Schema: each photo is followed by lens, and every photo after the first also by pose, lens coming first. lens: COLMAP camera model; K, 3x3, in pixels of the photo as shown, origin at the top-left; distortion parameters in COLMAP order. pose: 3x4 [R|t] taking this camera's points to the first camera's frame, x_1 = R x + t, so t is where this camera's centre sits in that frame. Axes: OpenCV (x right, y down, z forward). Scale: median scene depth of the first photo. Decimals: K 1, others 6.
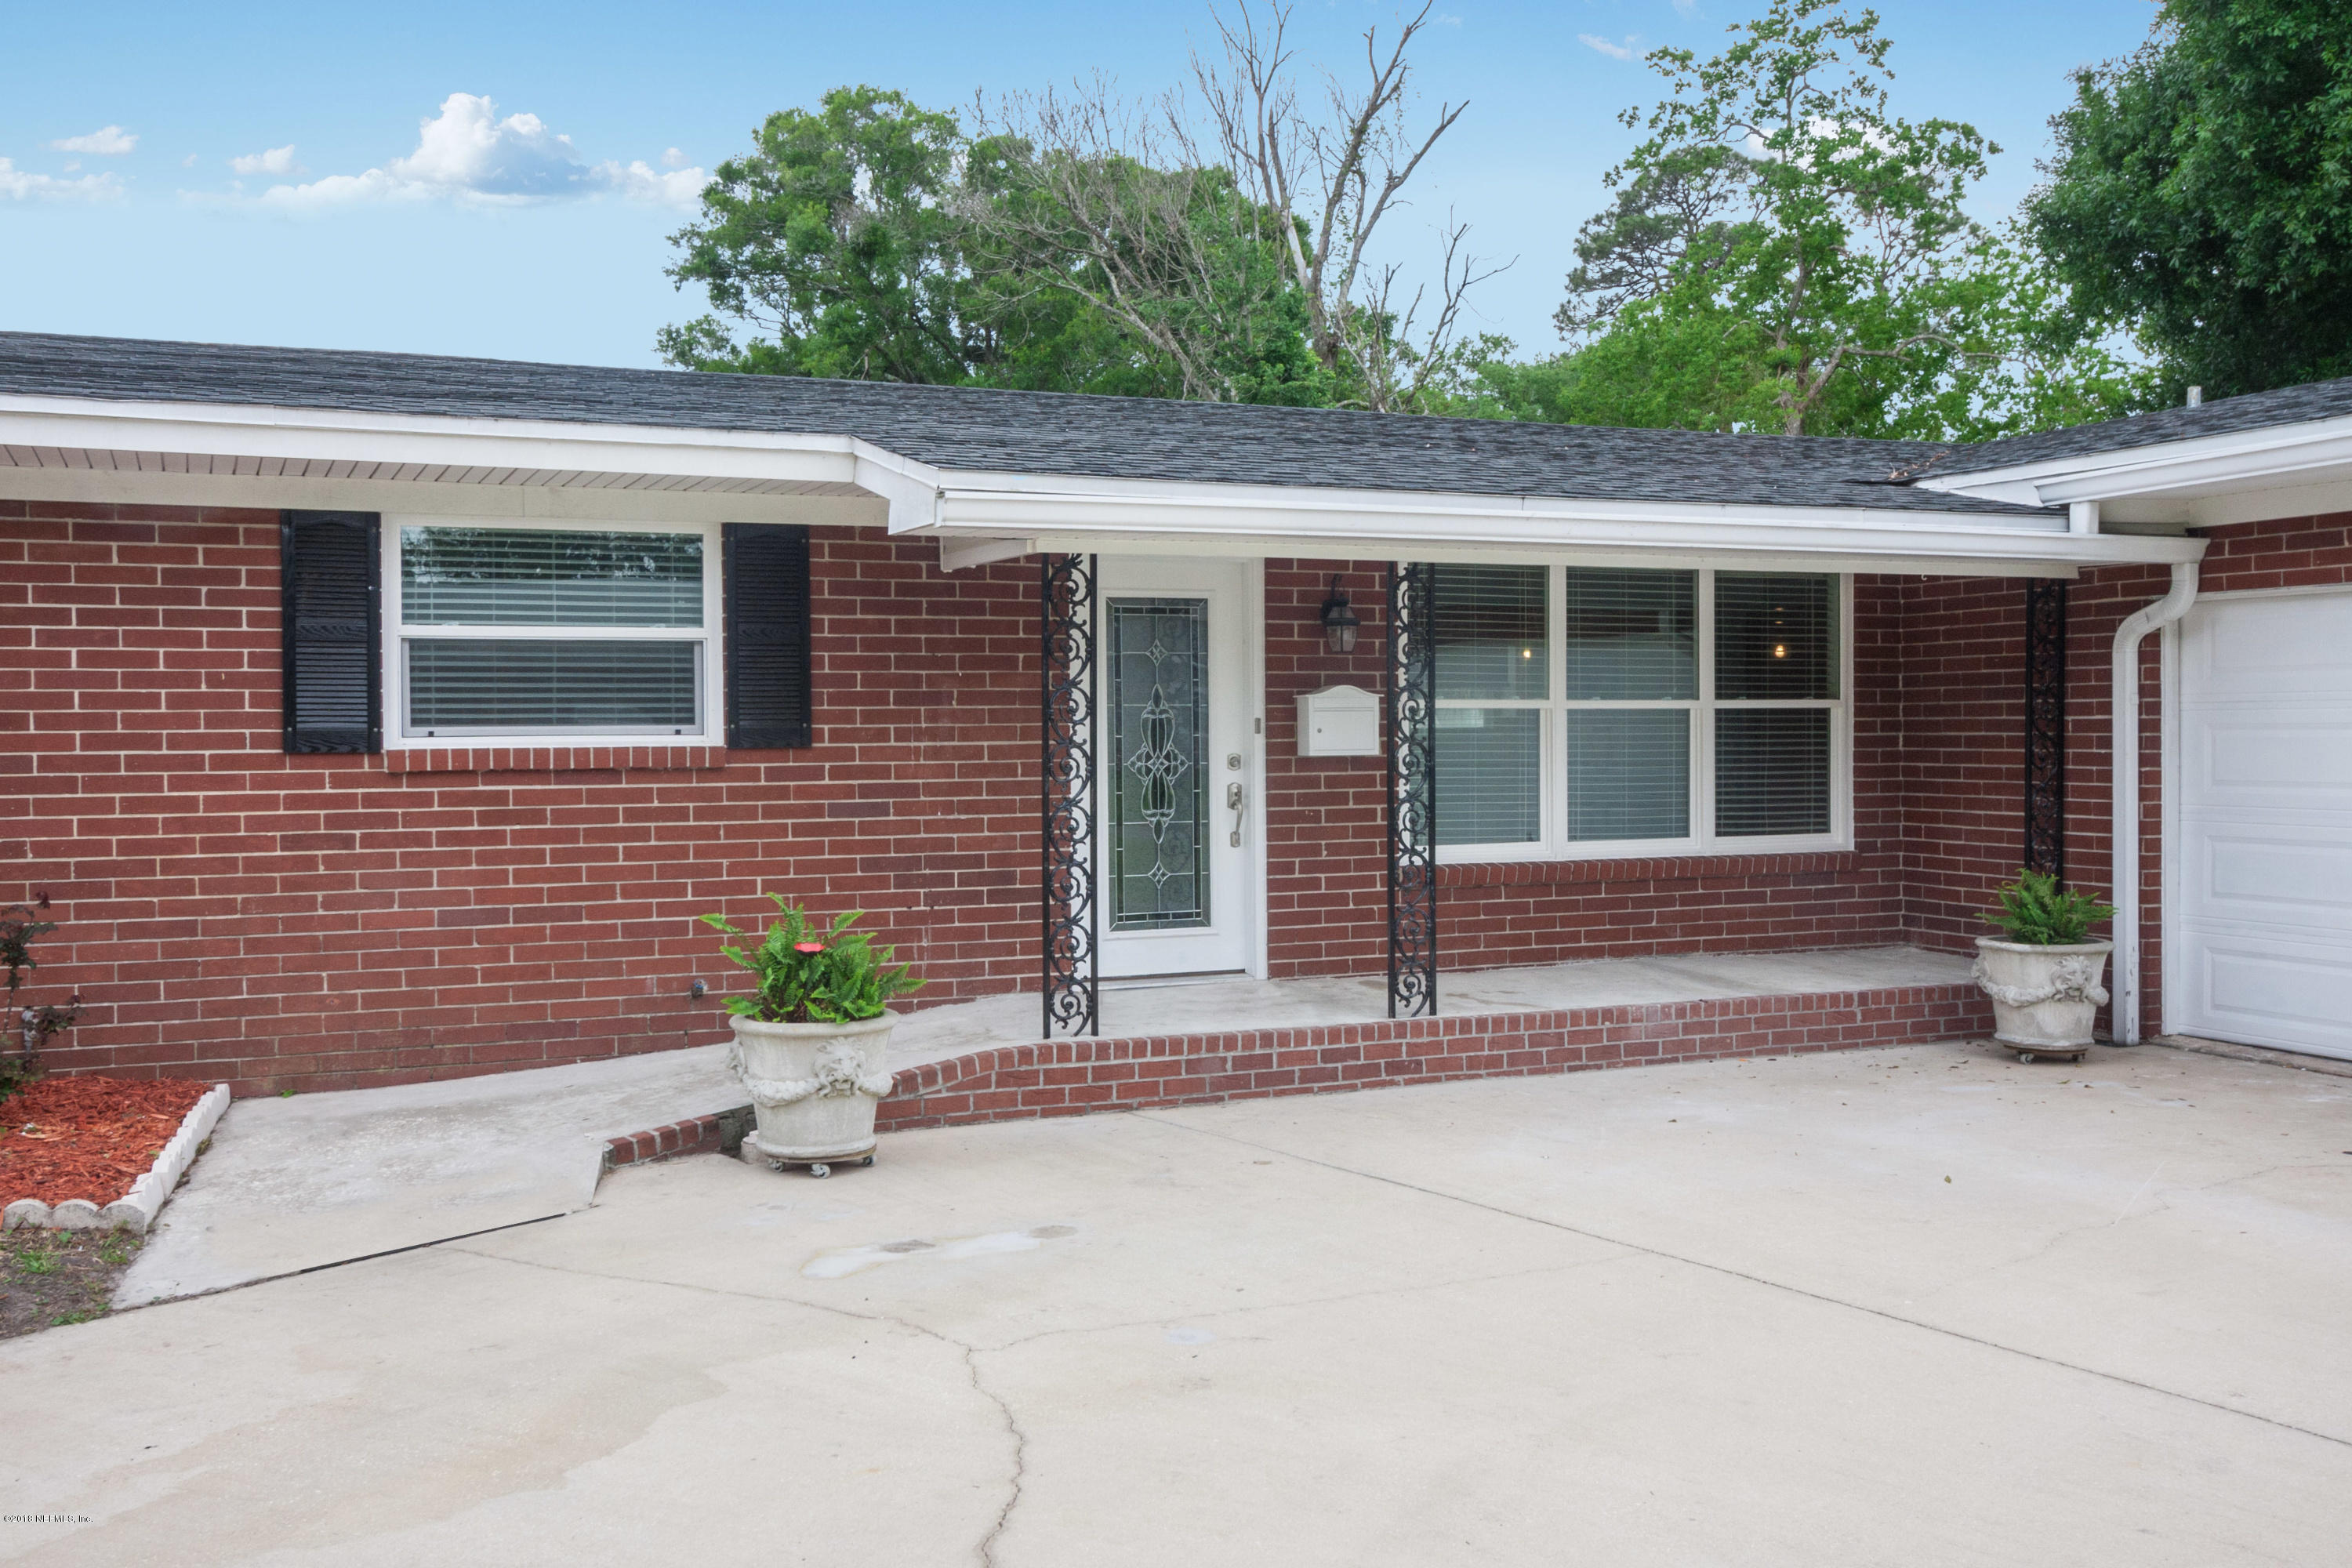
lens RADIAL K [[2137.3, 0, 1176.0], [0, 2137.3, 784.0], [0, 0, 1]] dist [-0.004108, -0.000905]
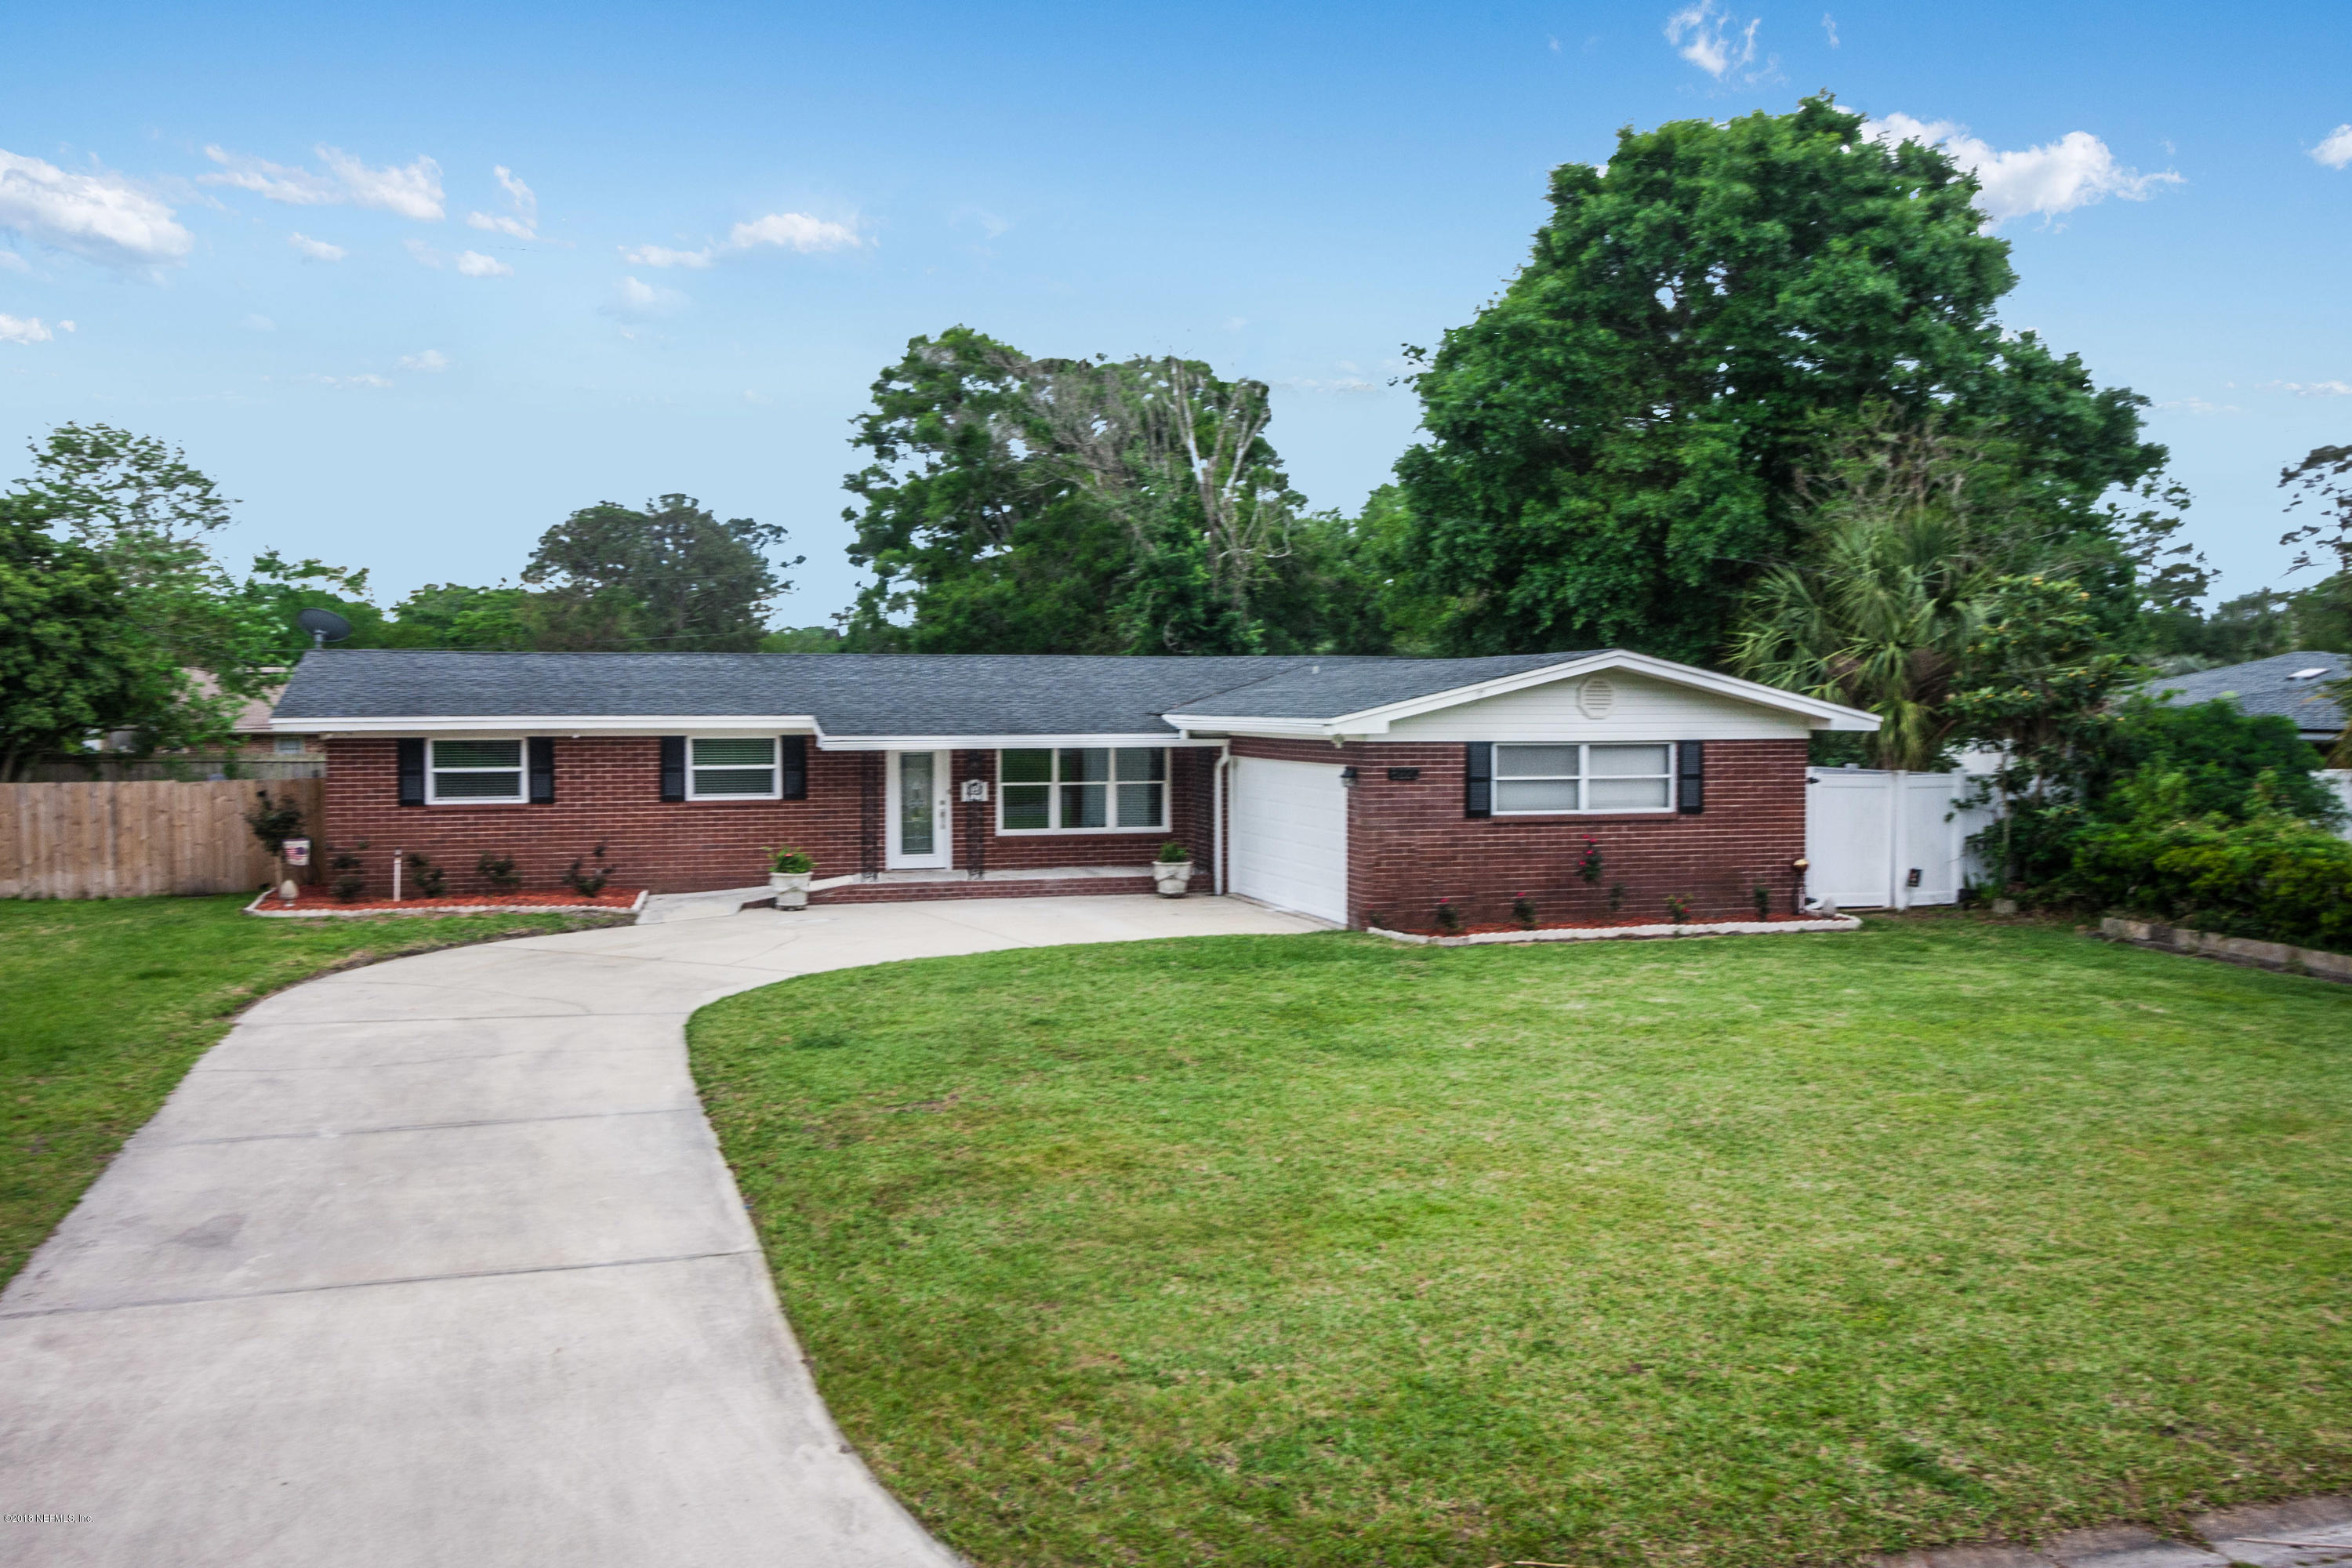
lens RADIAL K [[2018.1, 0, 1176.0], [0, 2018.1, 784.0], [0, 0, 1]] dist [0.002120, 0.000057]
pose [[0.994503, 0.013503, -0.103838, 0.713341], [-0.010948, 0.999624, 0.025131, -0.122207], [0.104138, -0.023856, 0.994277, -2.040537]]
